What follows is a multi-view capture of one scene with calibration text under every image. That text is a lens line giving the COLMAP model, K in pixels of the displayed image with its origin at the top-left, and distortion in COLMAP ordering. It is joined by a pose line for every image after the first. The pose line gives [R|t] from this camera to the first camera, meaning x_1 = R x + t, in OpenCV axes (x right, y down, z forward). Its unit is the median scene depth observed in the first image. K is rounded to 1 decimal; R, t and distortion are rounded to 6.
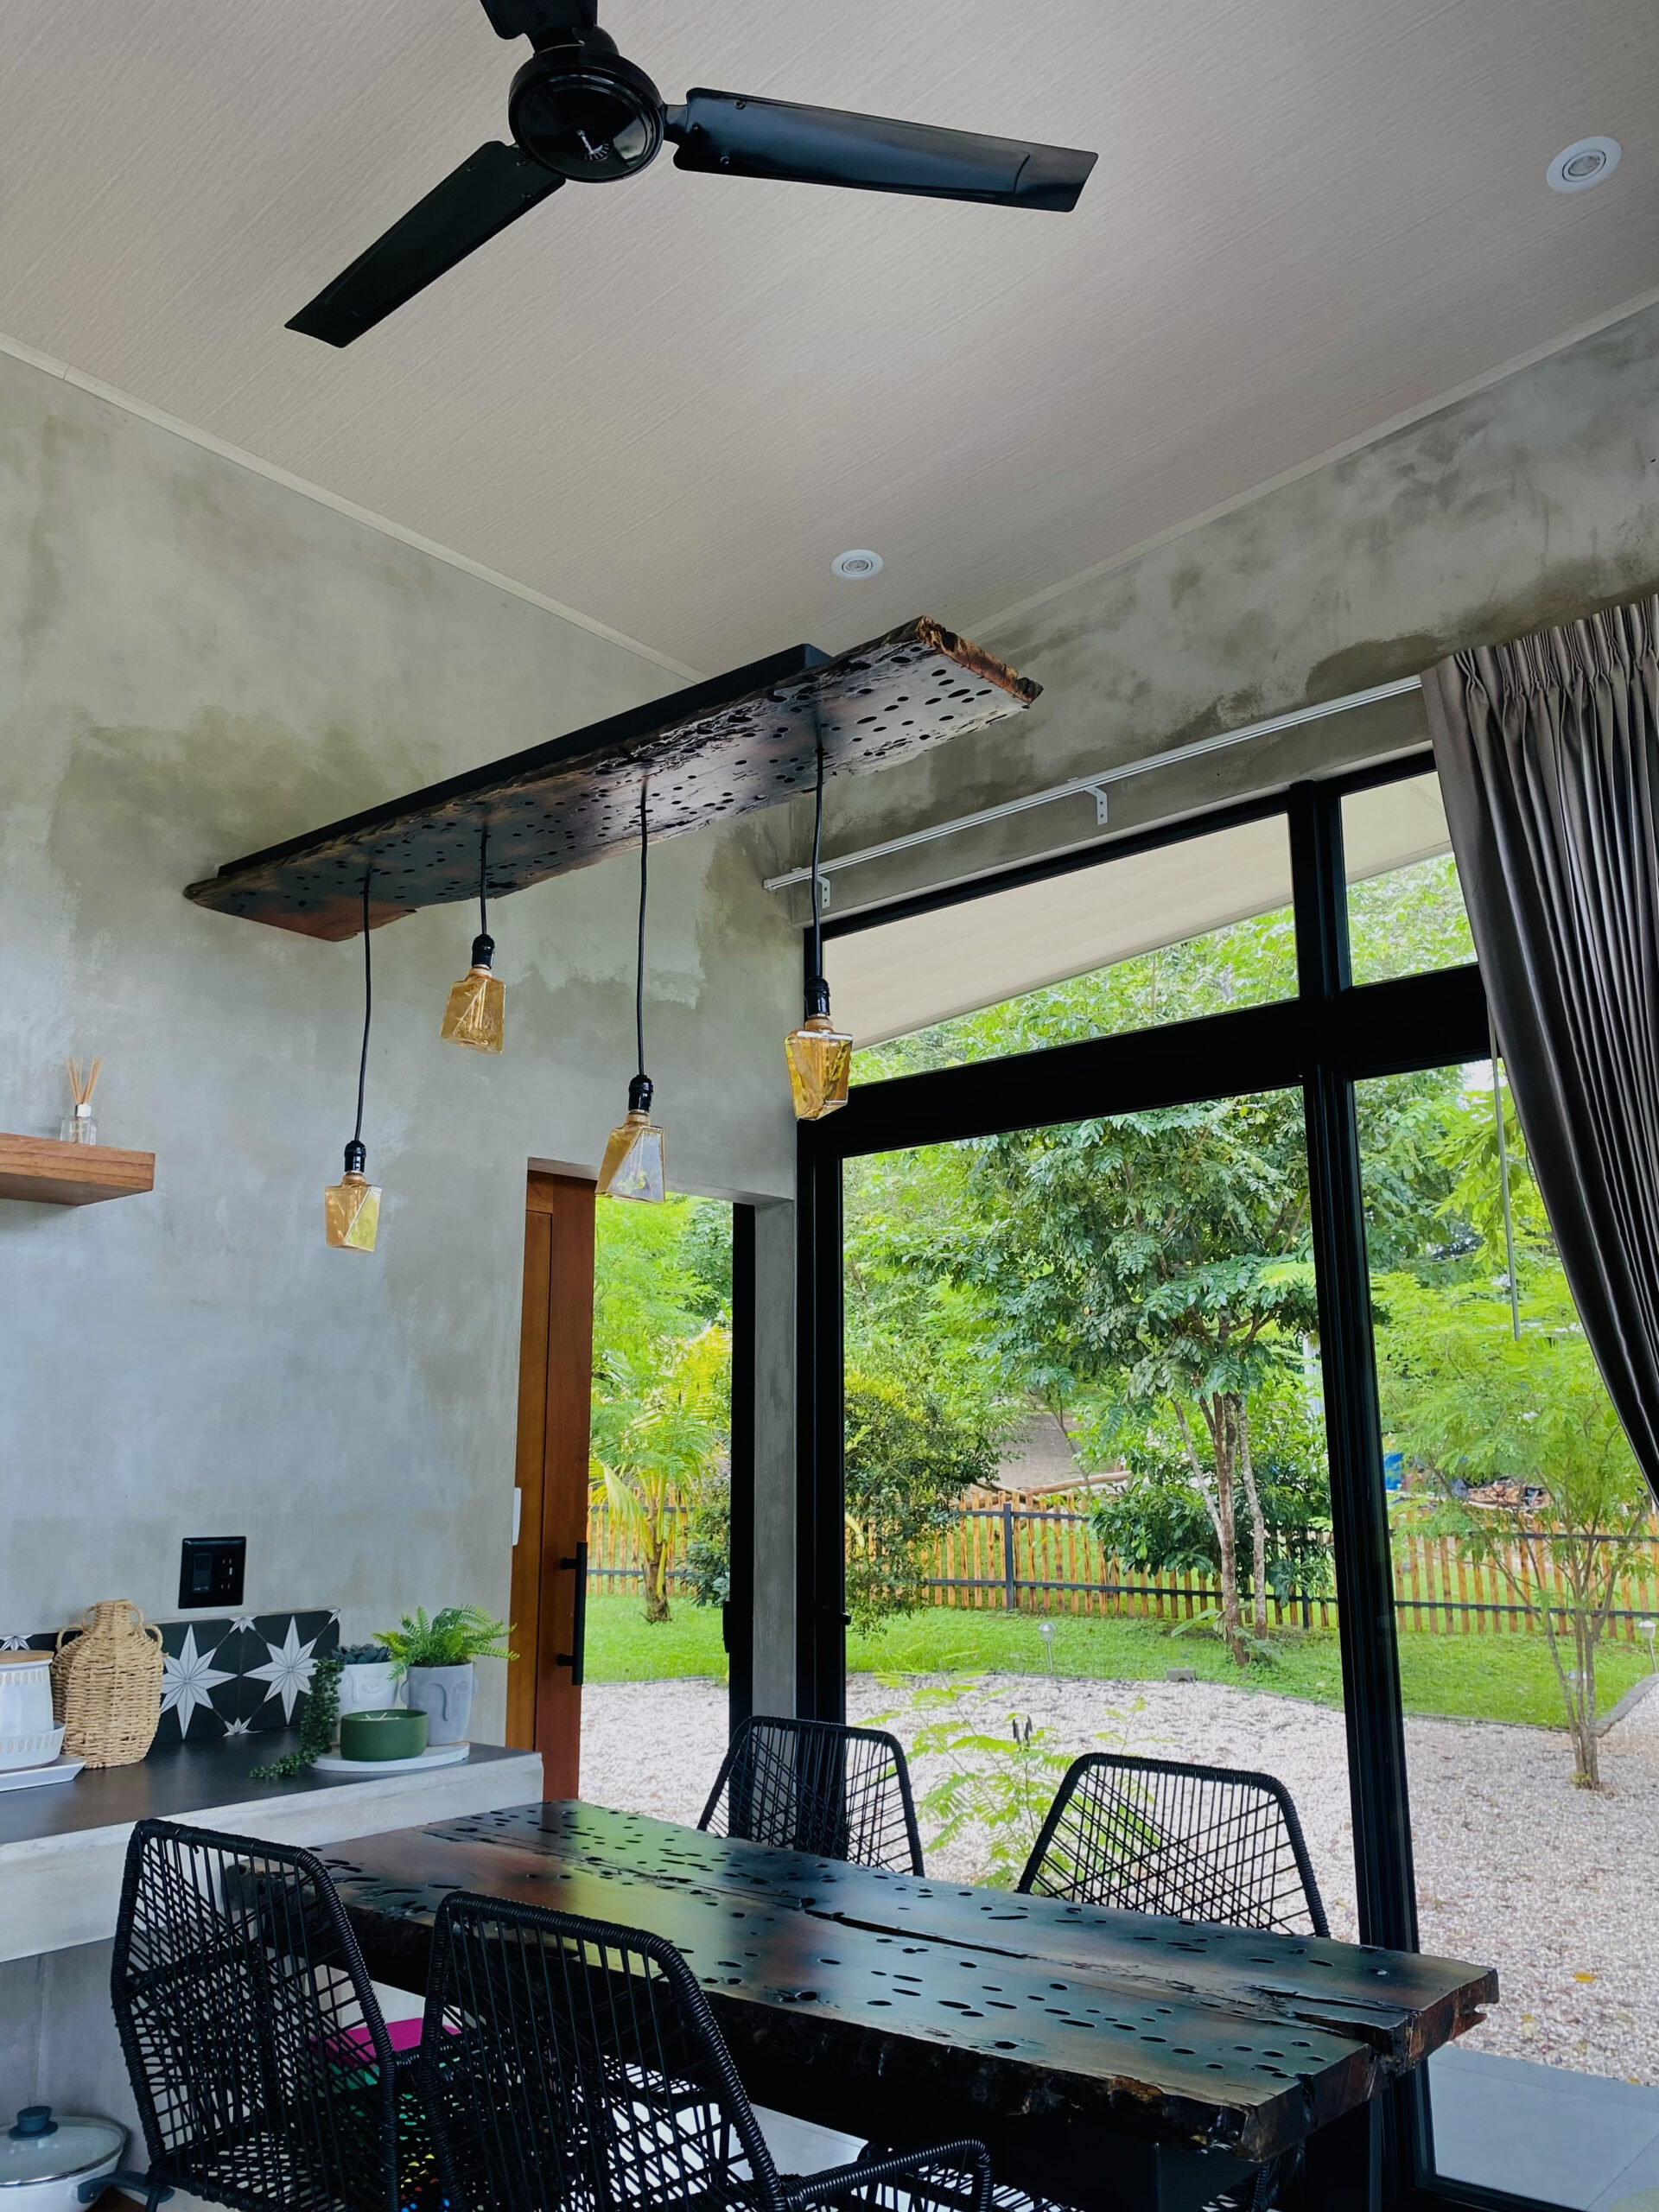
lens RADIAL K [[1696.6, 0, 829.5], [0, 1696.6, 1106.0], [0, 0, 1]] dist [0.089443, -0.216806]
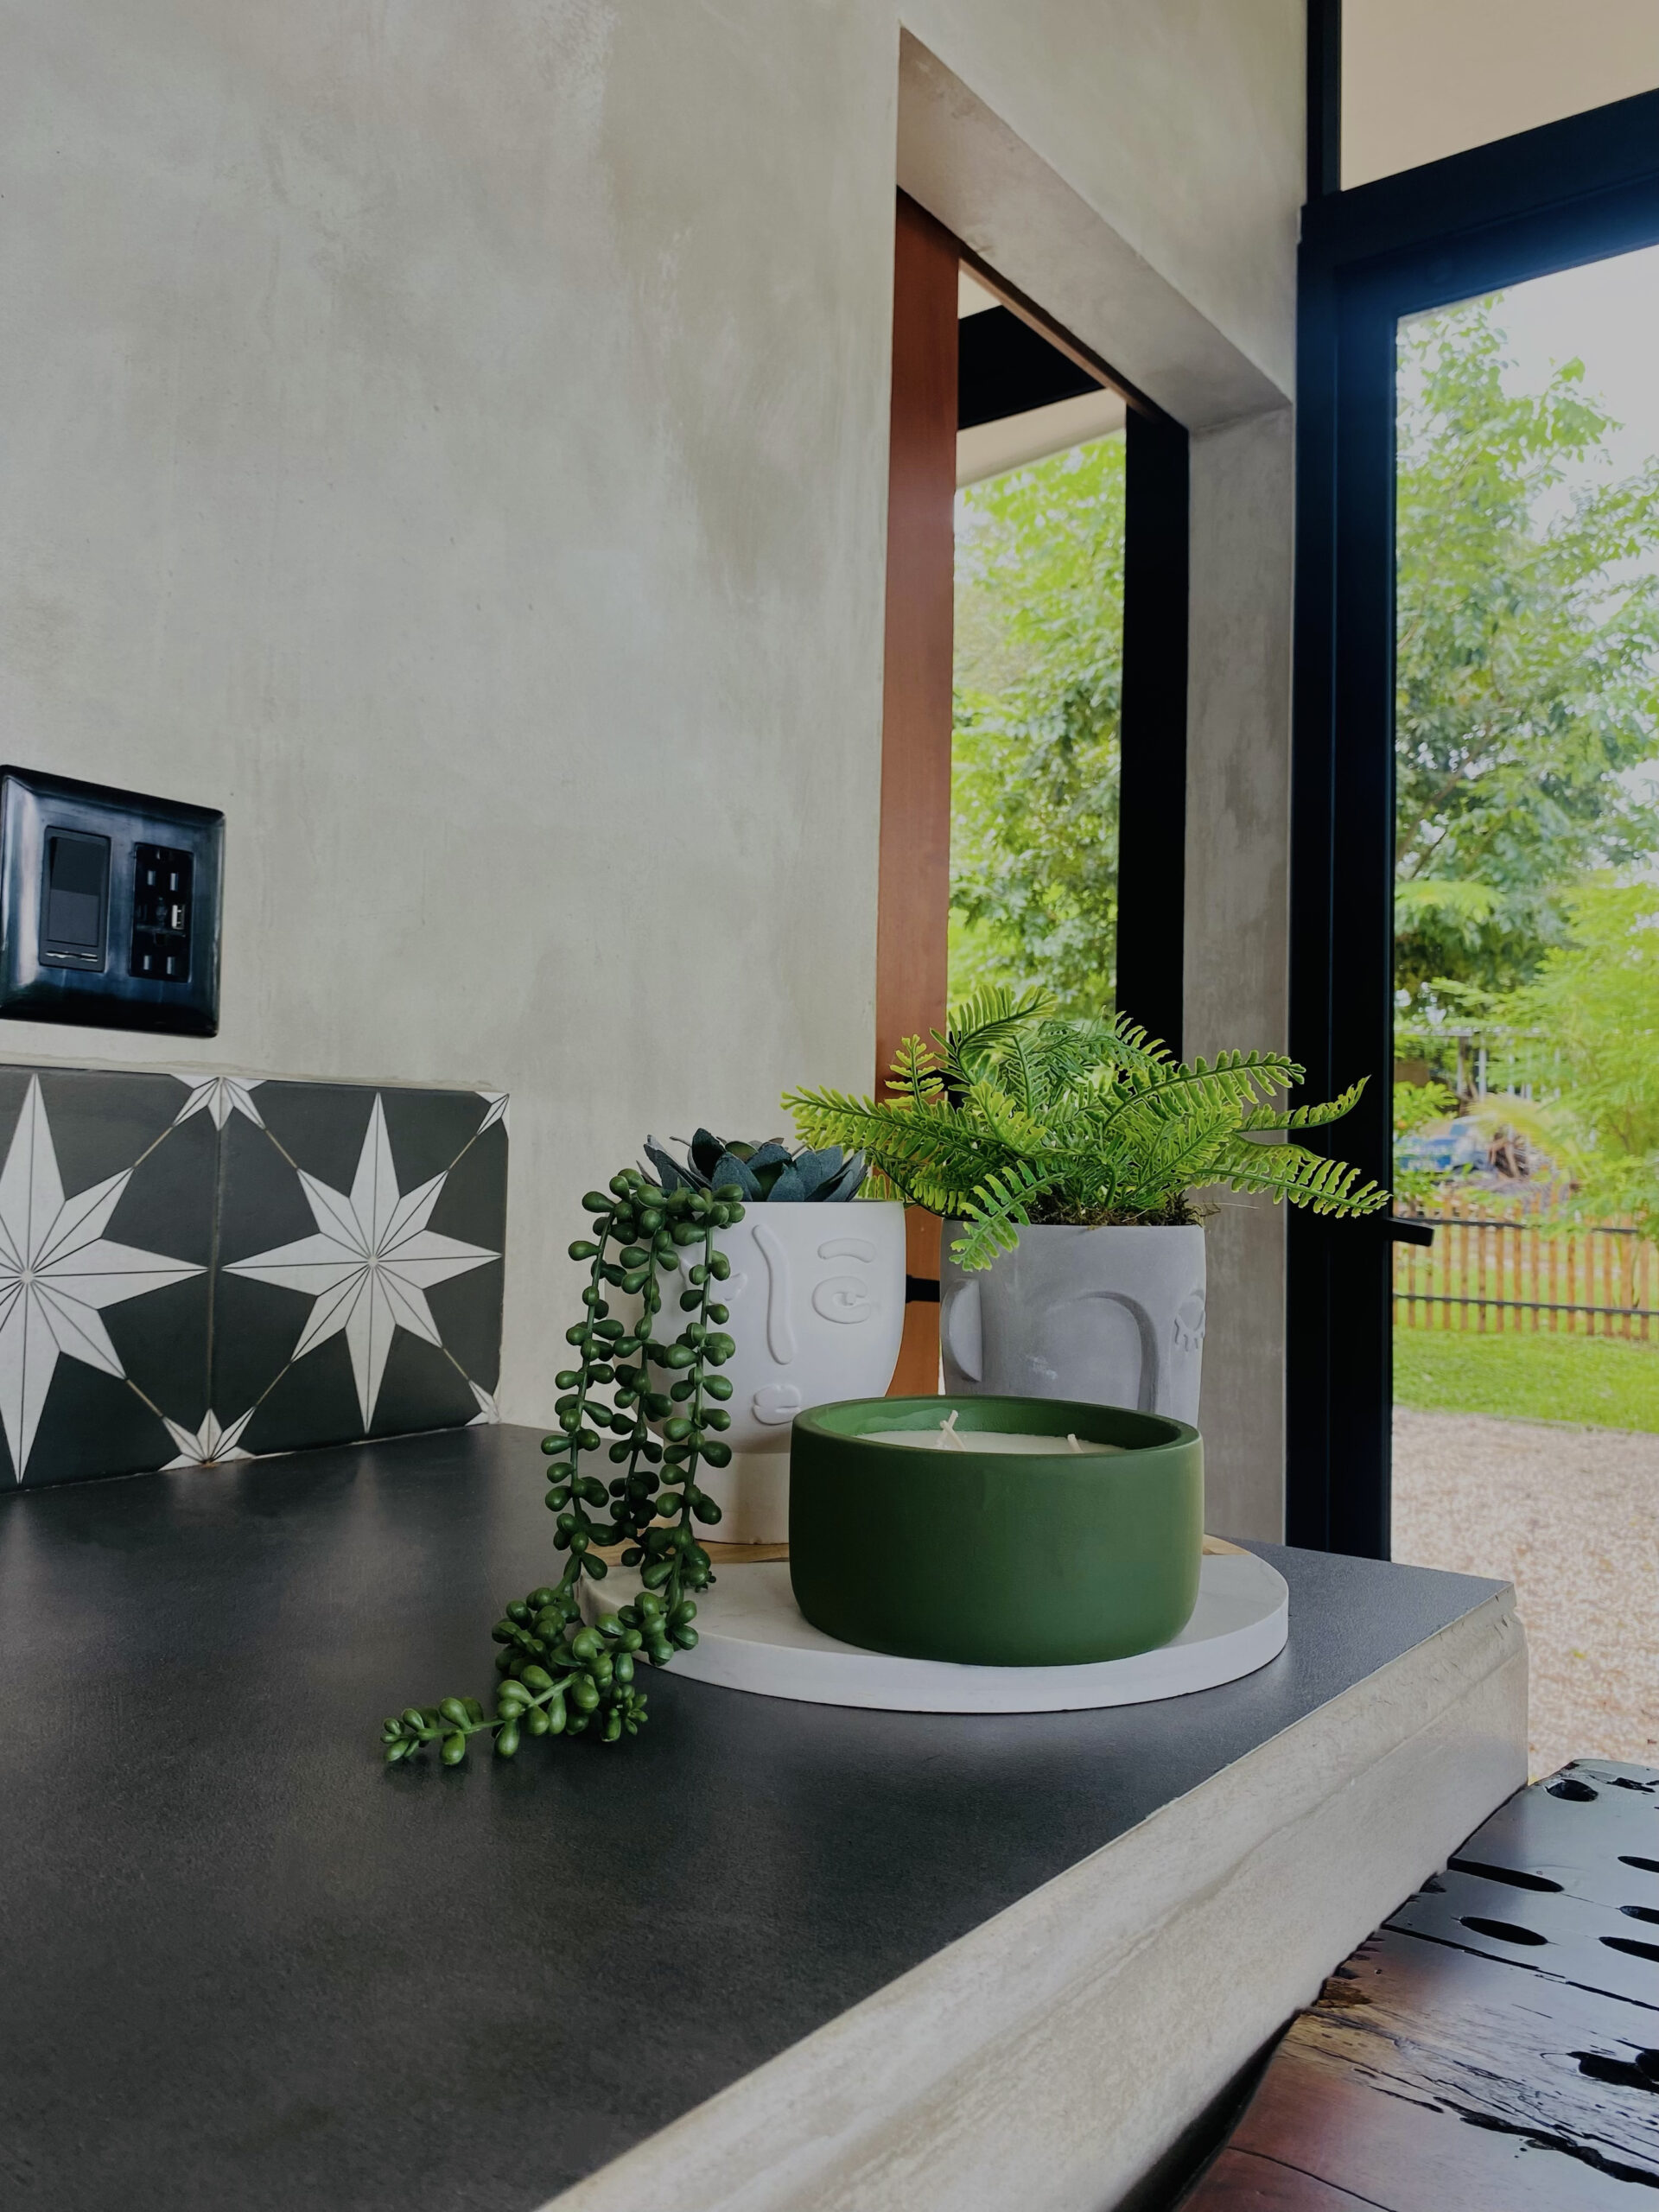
lens RADIAL K [[1697.9, 0, 793.1], [0, 1697.9, 1099.5], [0, 0, 1]] dist [0.001108, -0.005712]
pose [[0.997730, 0.031585, 0.059470, -0.191096], [-0.040950, 0.985692, 0.163504, 0.182774], [-0.053455, -0.165568, 0.984749, 0.517189]]
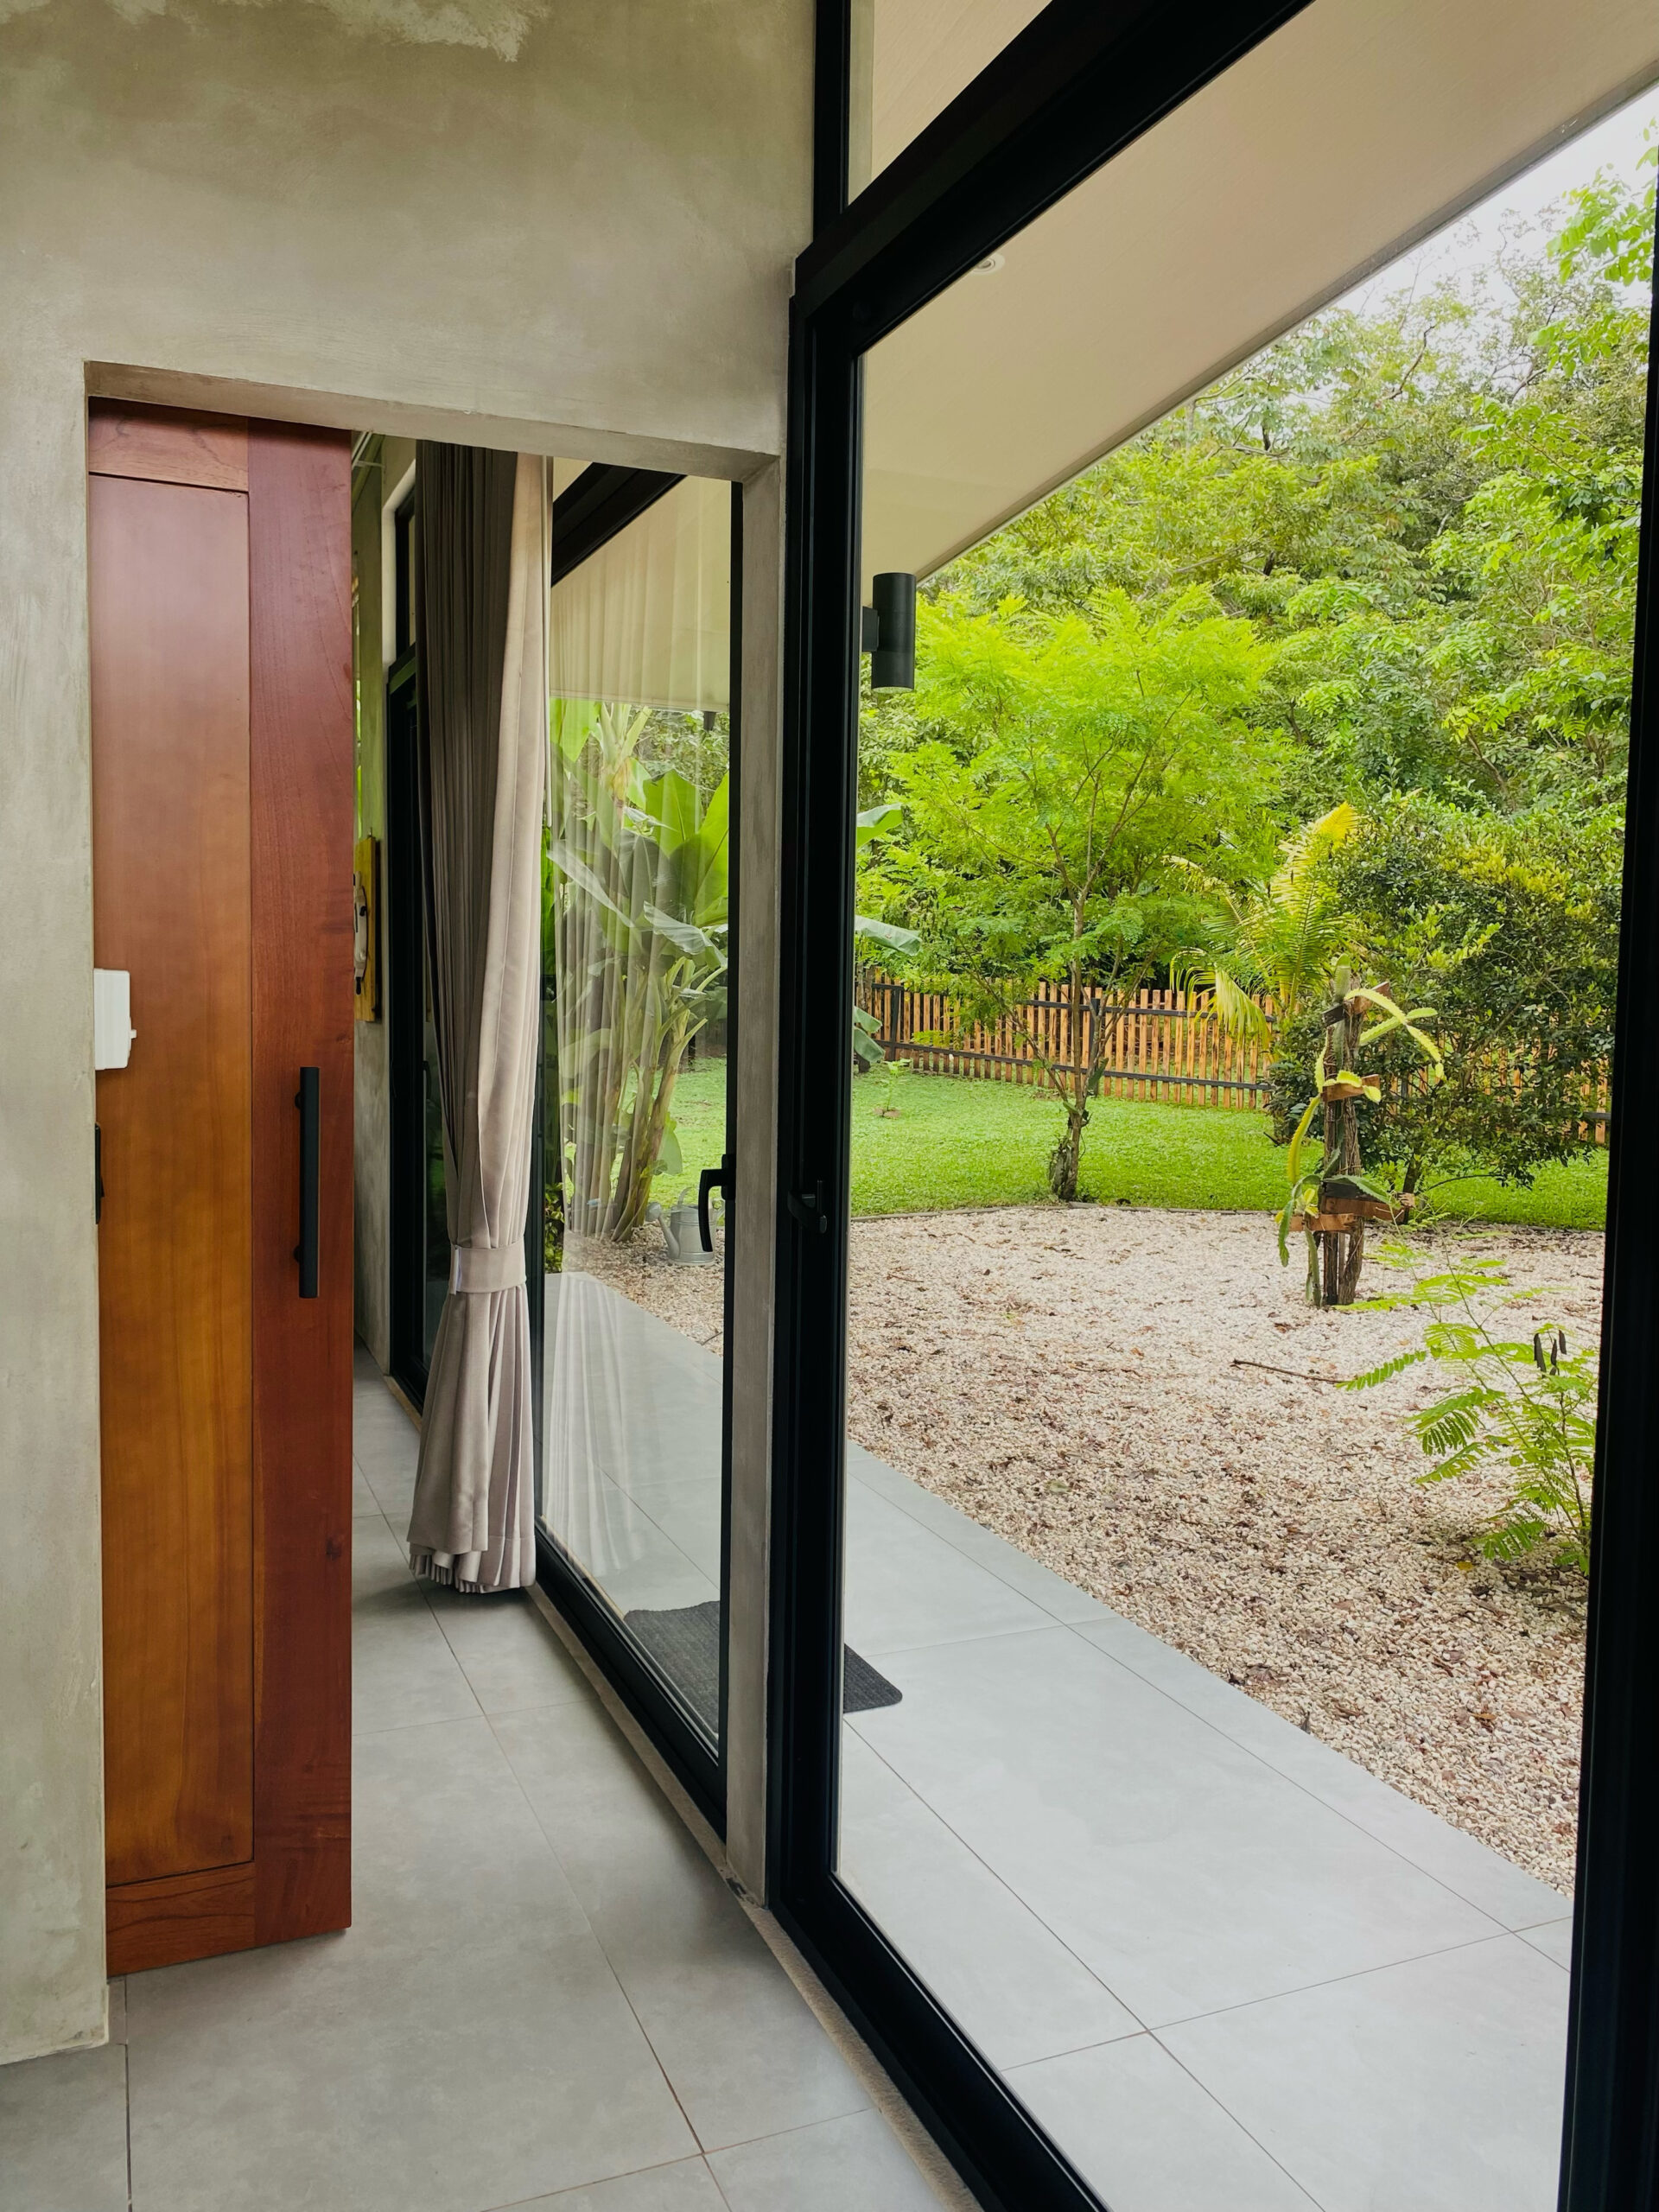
lens RADIAL K [[1697.9, 0, 793.1], [0, 1697.9, 1099.5], [0, 0, 1]] dist [0.001108, -0.005712]
pose [[0.890365, 0.061537, -0.451069, 0.240240], [0.067721, 0.961895, 0.264901, 0.111430], [0.450182, -0.266406, 0.852270, 0.524500]]
